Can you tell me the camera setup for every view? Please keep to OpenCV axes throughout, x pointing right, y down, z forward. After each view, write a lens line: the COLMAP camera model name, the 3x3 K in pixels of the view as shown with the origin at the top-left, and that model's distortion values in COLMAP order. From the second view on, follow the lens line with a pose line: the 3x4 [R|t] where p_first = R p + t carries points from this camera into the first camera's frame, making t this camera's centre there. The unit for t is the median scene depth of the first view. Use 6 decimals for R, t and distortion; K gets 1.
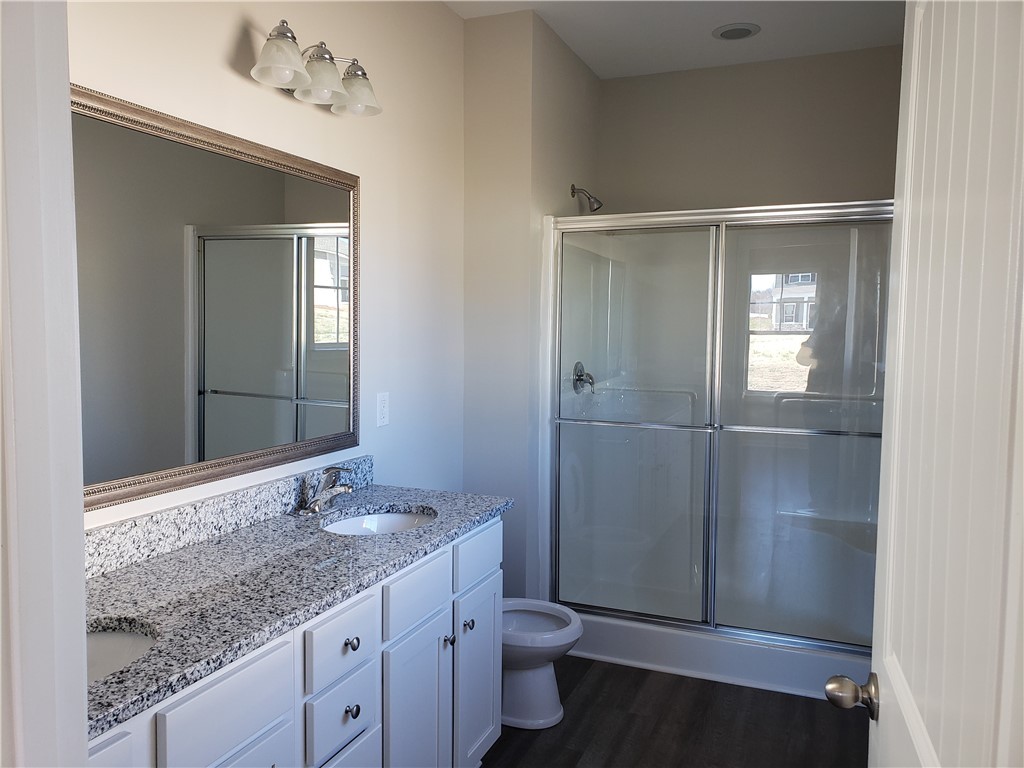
lens RADIAL K [[794.3, 0, 516.0], [0, 794.3, 380.5], [0, 0, 1]] dist [0.098243, -0.188118]
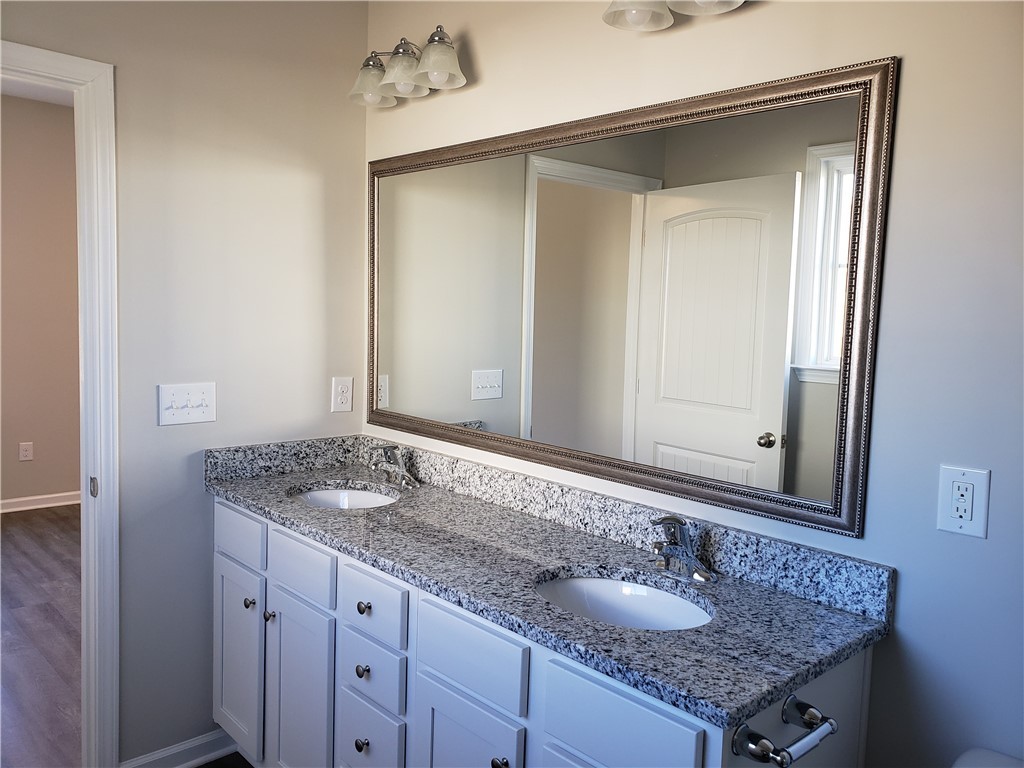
lens RADIAL K [[794.3, 0, 516.0], [0, 794.3, 380.5], [0, 0, 1]] dist [0.098243, -0.188118]
pose [[-0.410995, 0.054617, -0.910000, 0.588253], [-0.104805, 0.988755, 0.106678, -0.092477], [0.905593, 0.139217, -0.400649, 1.386646]]
